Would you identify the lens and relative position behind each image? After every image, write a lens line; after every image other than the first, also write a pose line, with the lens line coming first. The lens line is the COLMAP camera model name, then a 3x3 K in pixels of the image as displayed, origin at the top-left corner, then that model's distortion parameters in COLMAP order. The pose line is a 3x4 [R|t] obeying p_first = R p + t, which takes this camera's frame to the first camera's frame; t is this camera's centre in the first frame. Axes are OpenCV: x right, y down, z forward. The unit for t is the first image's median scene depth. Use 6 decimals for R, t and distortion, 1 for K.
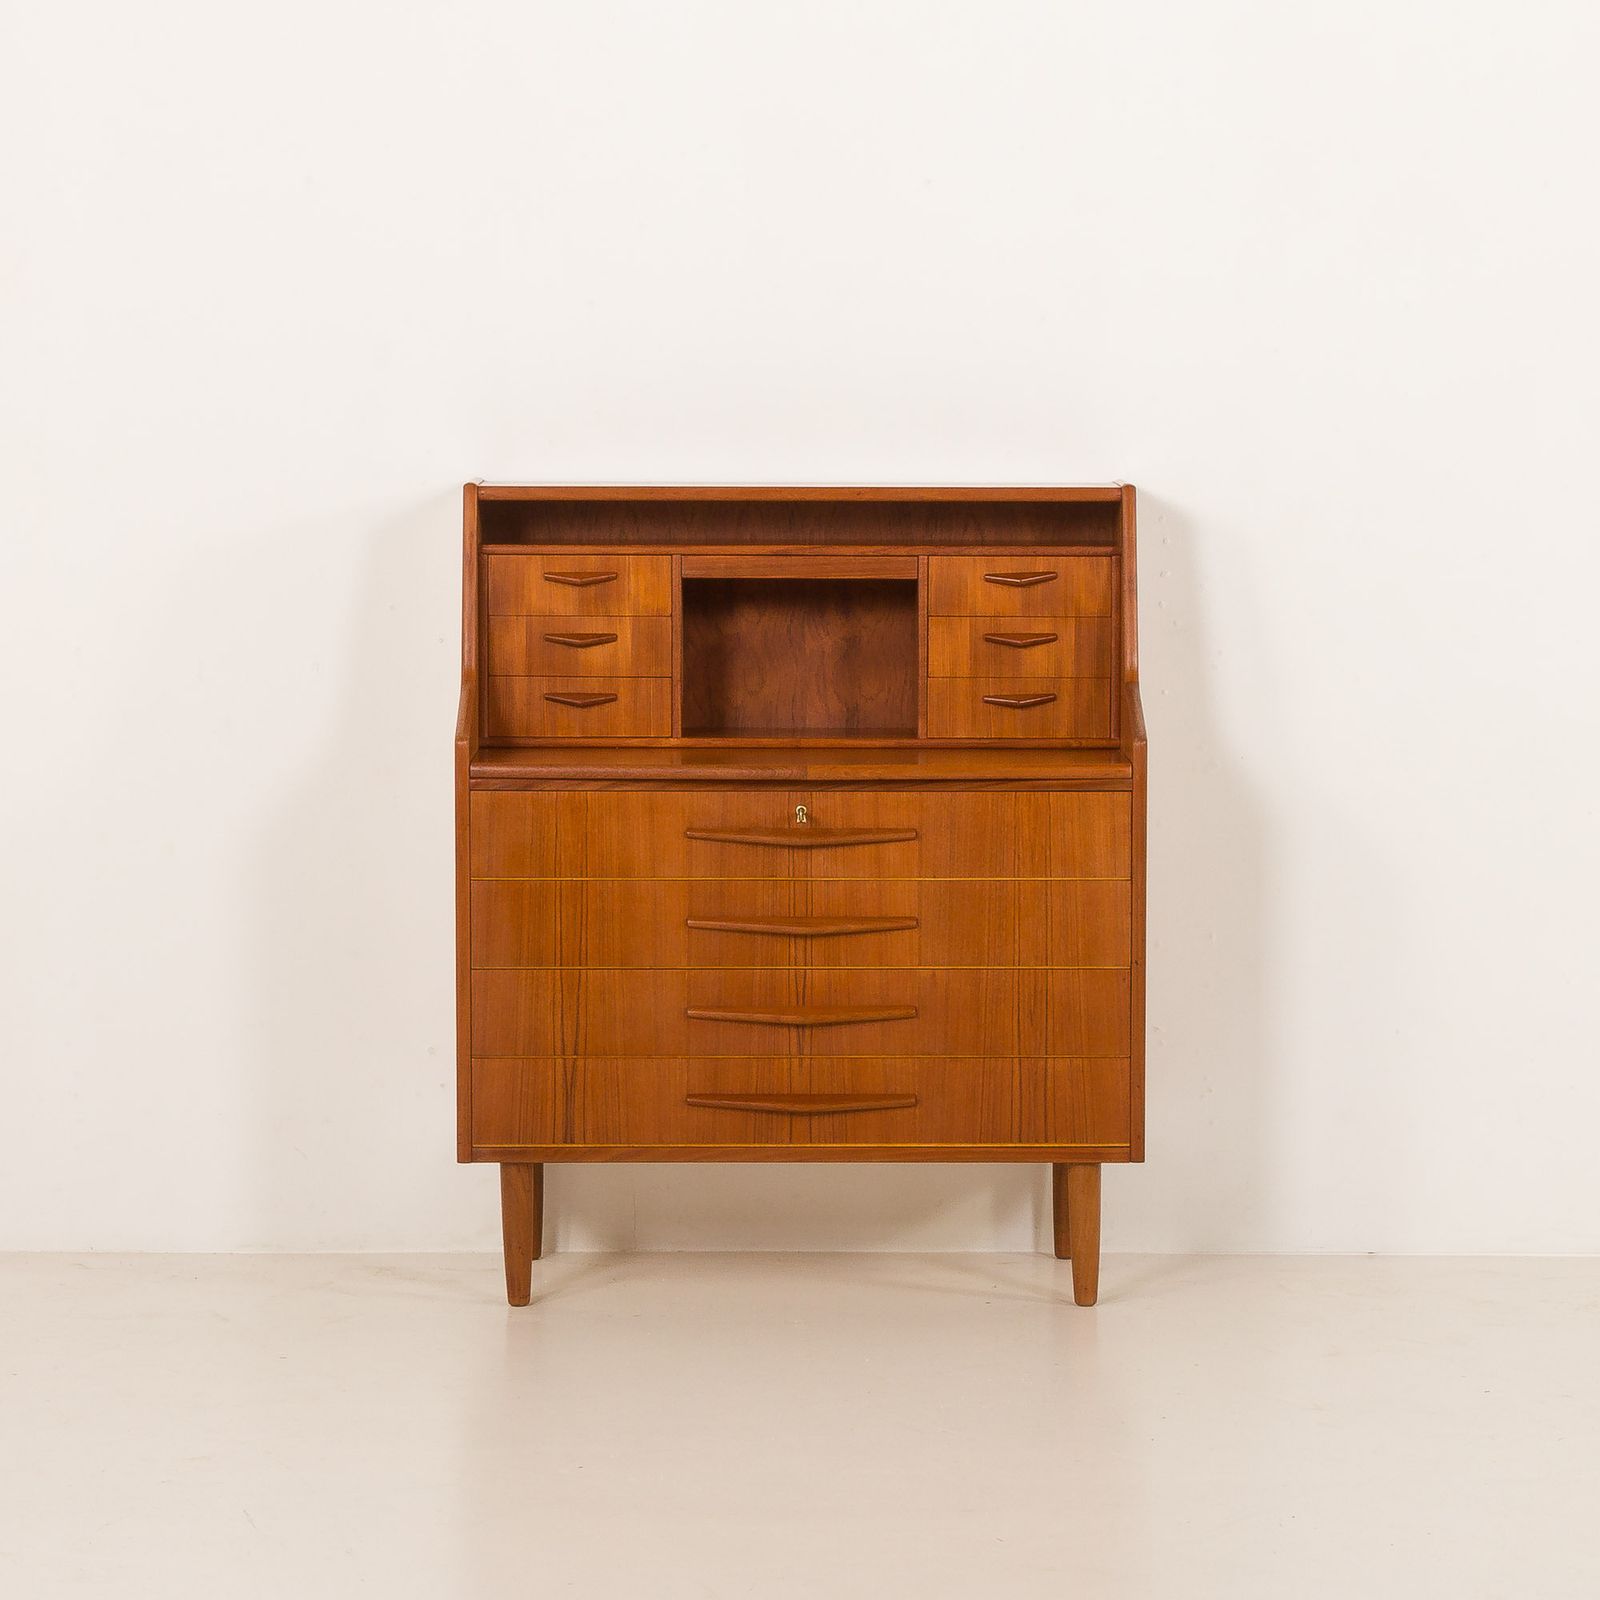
lens RADIAL K [[5325.9, 0, 789.6], [0, 5325.9, 790.3], [0, 0, 1]] dist [-0.112020, 0.000000]
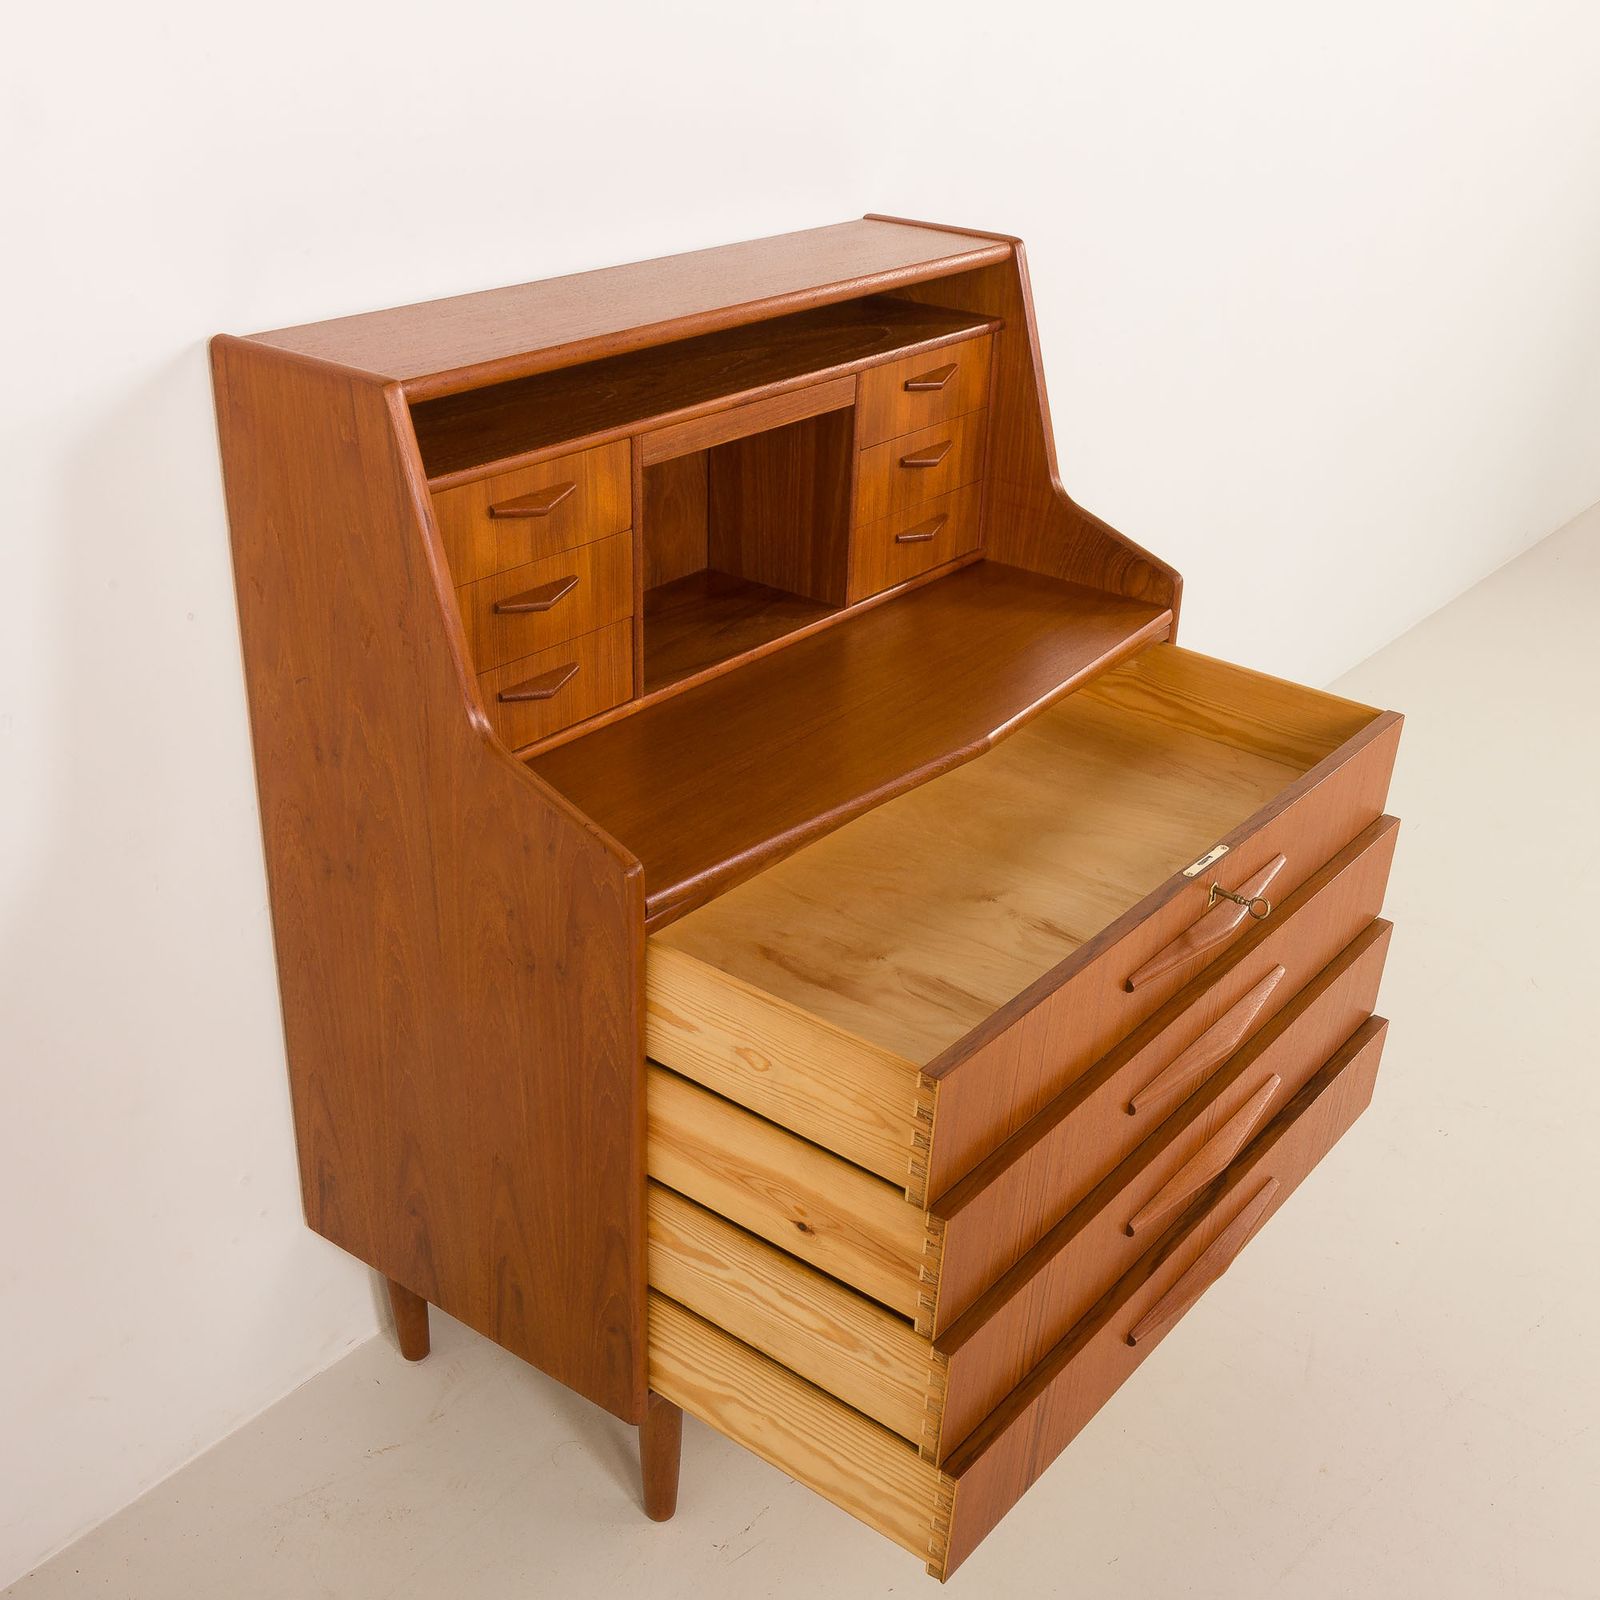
lens RADIAL K [[1862.1, 0, 796.0], [0, 1862.1, 800.6], [0, 0, 1]] dist [0.006684, 0.000000]
pose [[0.611322, -0.333218, 0.717810, -0.186196], [0.041735, 0.919346, 0.391230, -0.090945], [-0.790281, -0.209210, 0.575923, 0.845030]]
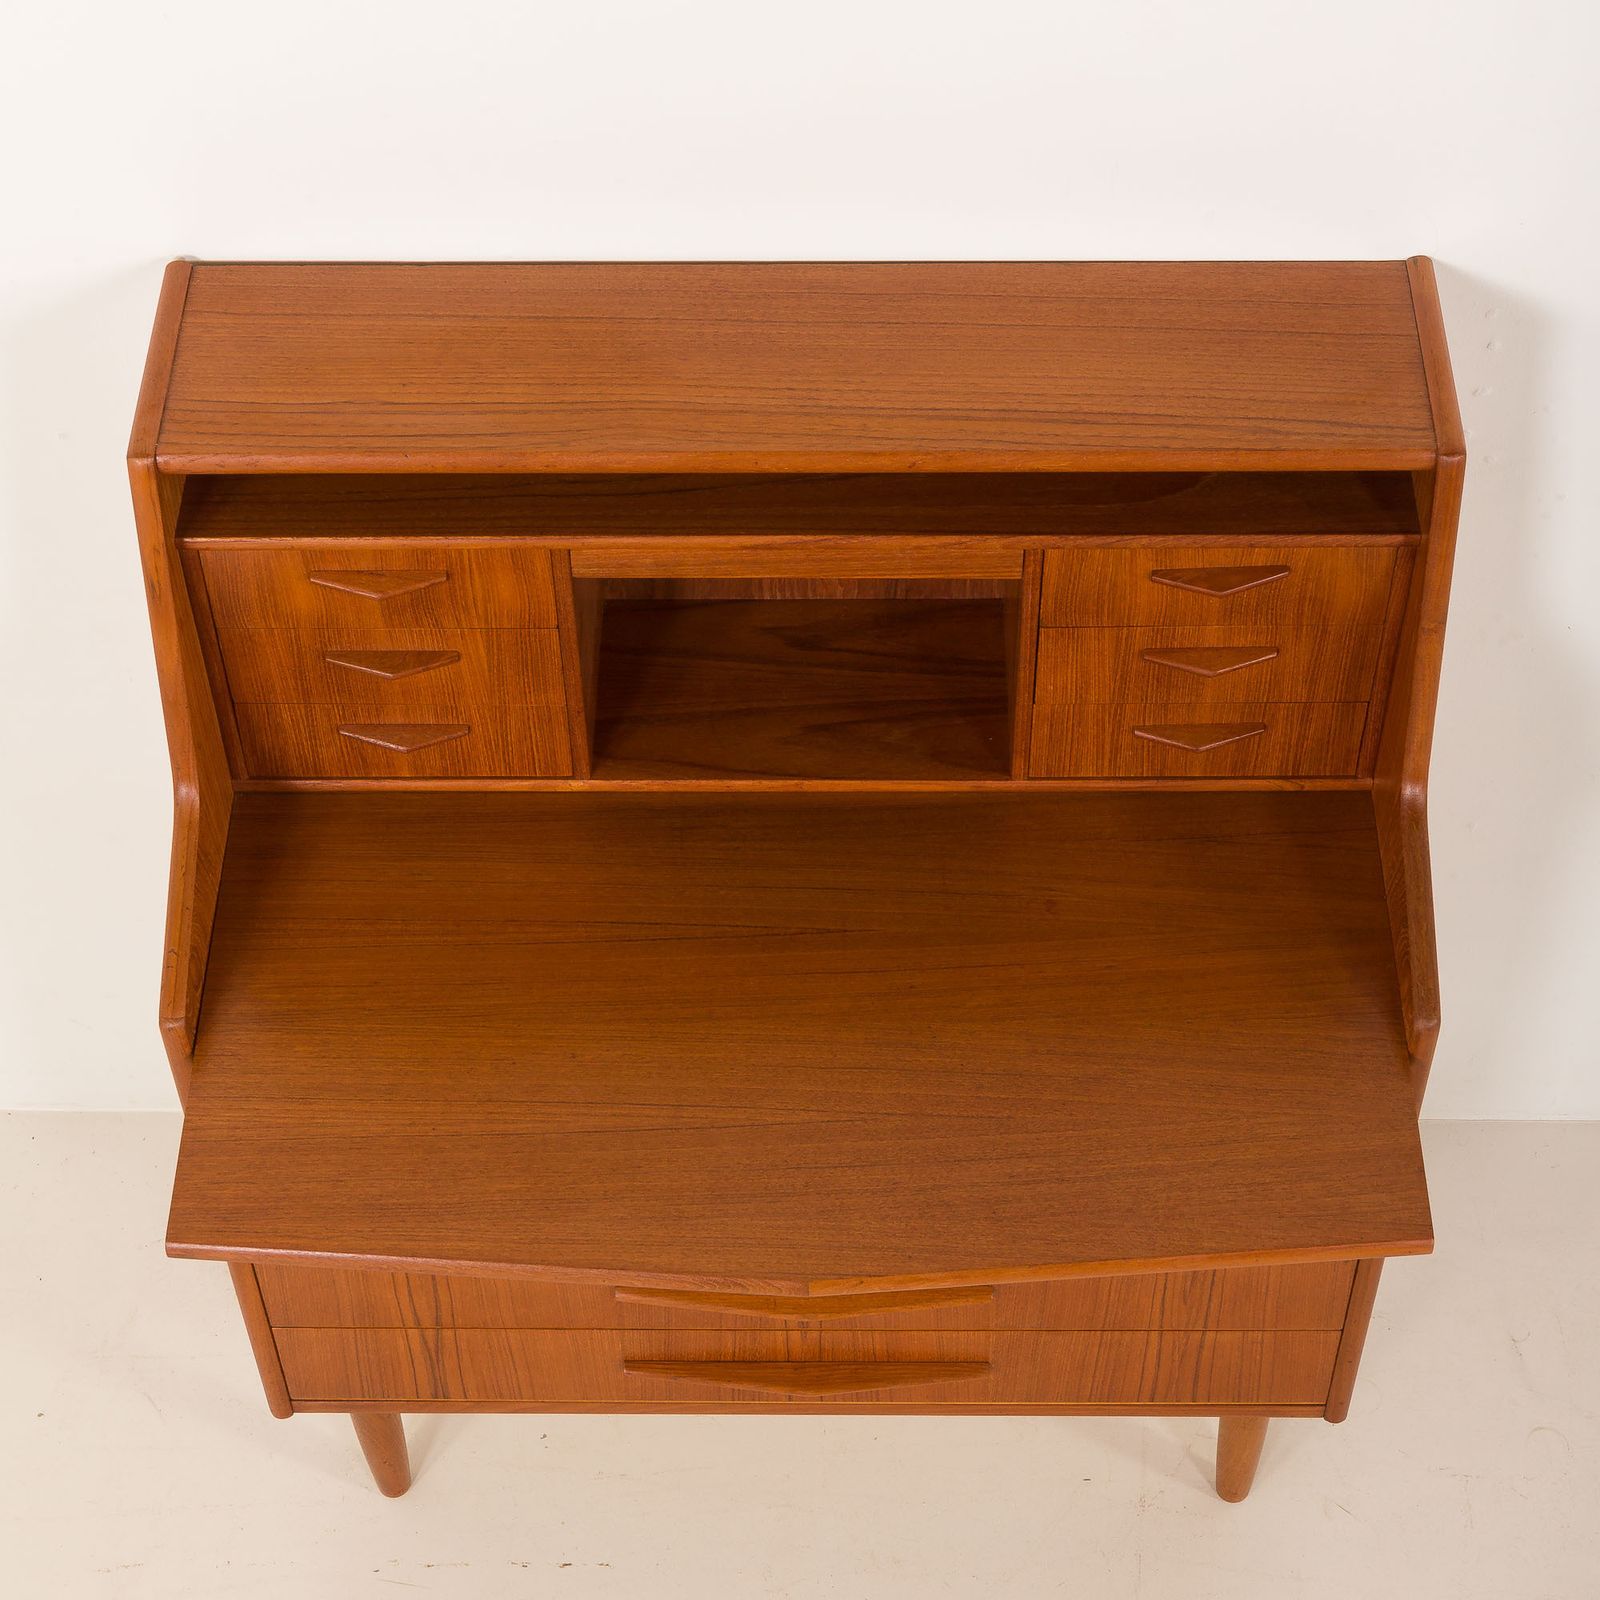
lens RADIAL K [[3077.2, 0, 799.8], [0, 3077.2, 802.8], [0, 0, 1]] dist [0.053113, 0.000000]
pose [[0.999833, 0.002331, -0.018100, 0.007702], [0.011060, 0.711510, 0.702589, -0.237159], [0.014516, -0.702672, 0.711366, 0.768747]]
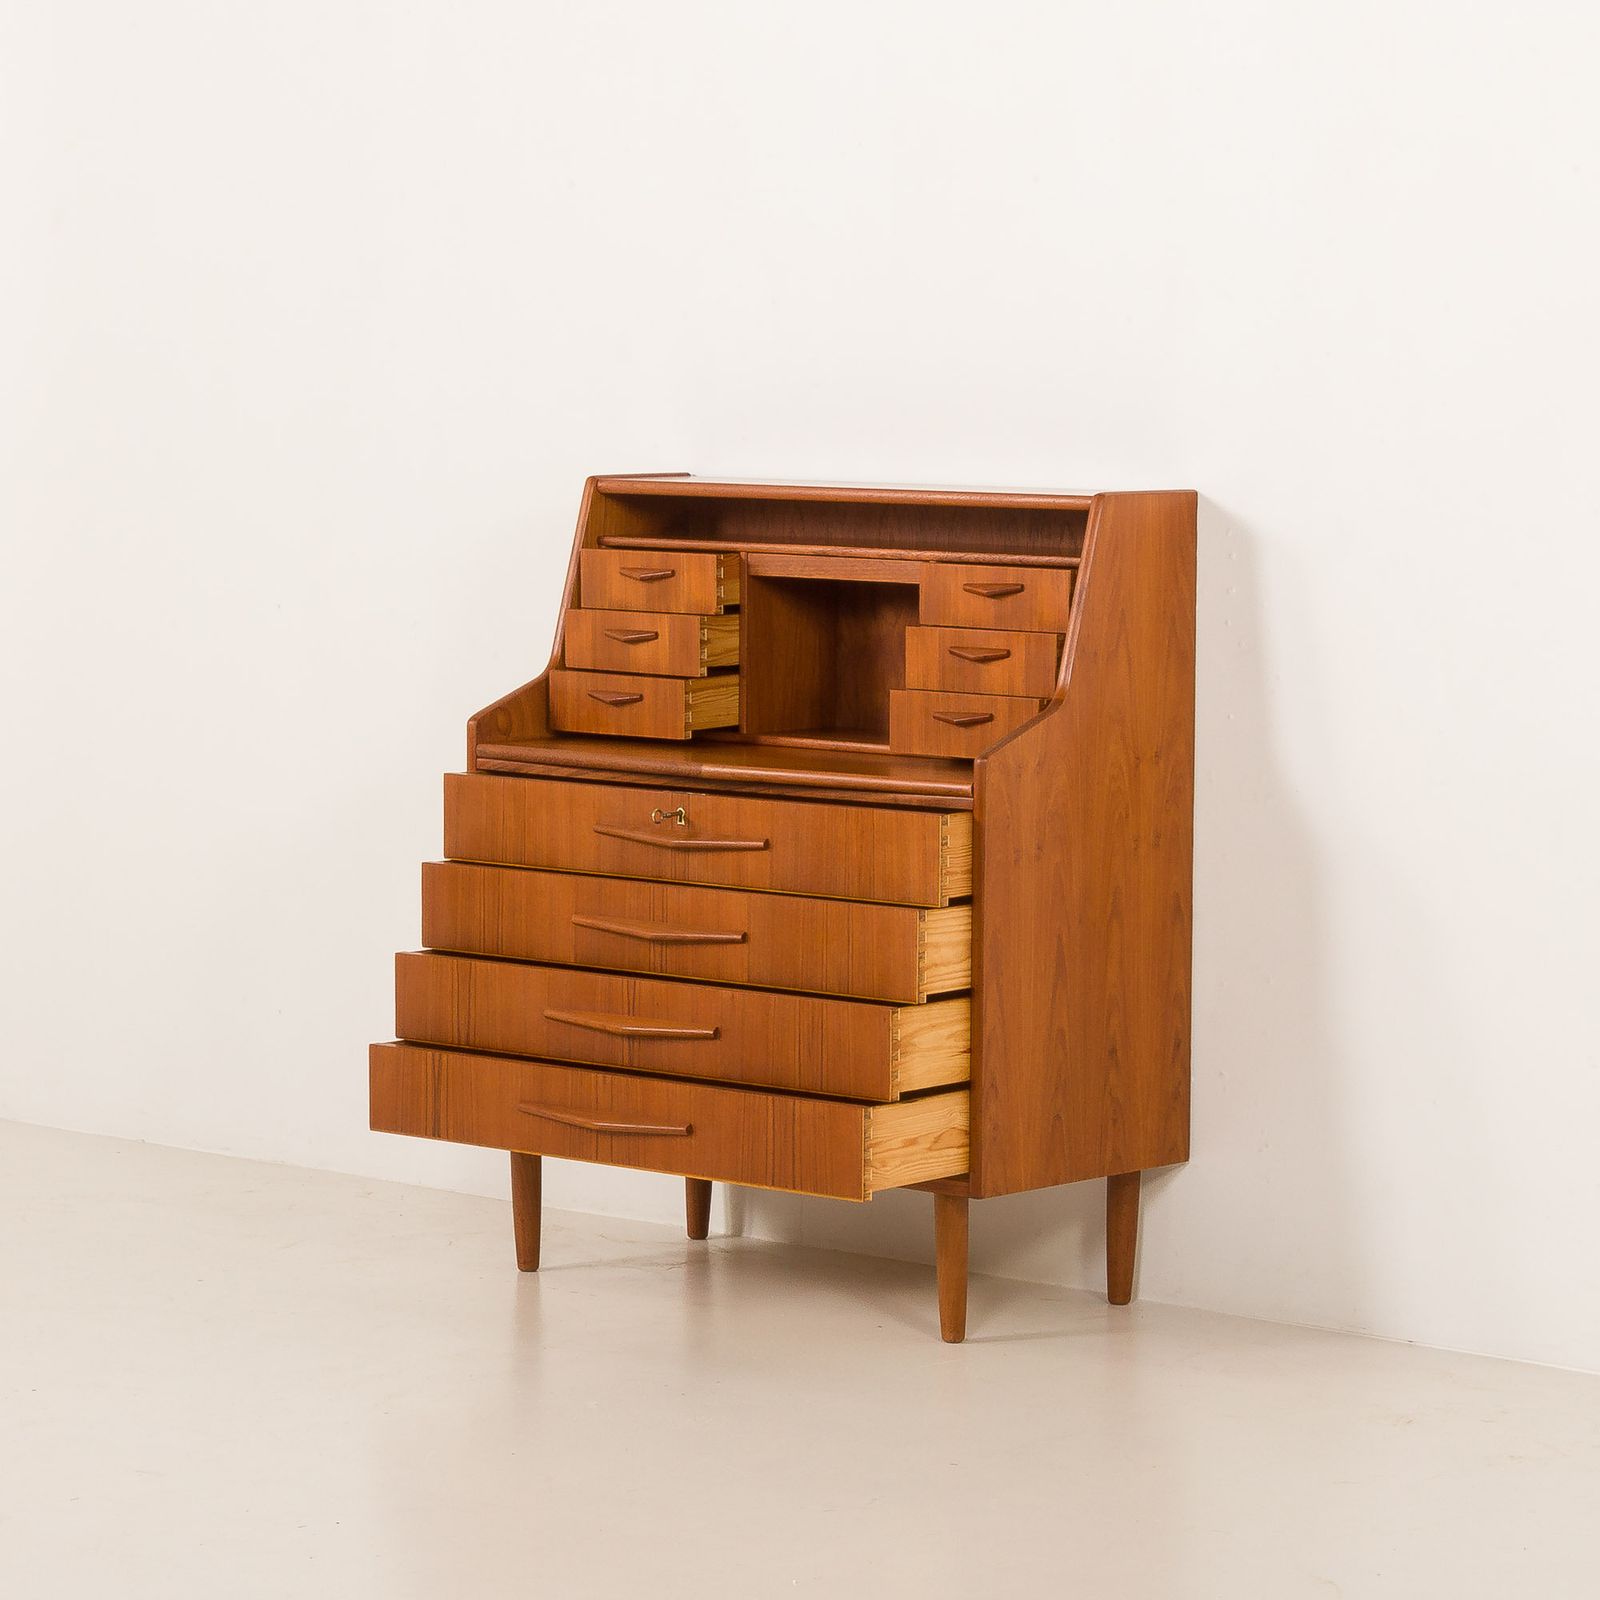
lens RADIAL K [[5289.1, 0, 811.5], [0, 5289.1, 803.9], [0, 0, 1]] dist [-0.044048, 0.000000]
pose [[0.756360, 0.063341, -0.651081, 0.642271], [-0.063304, 0.997717, 0.023523, -0.021293], [0.651085, 0.023424, 0.758643, 0.254097]]
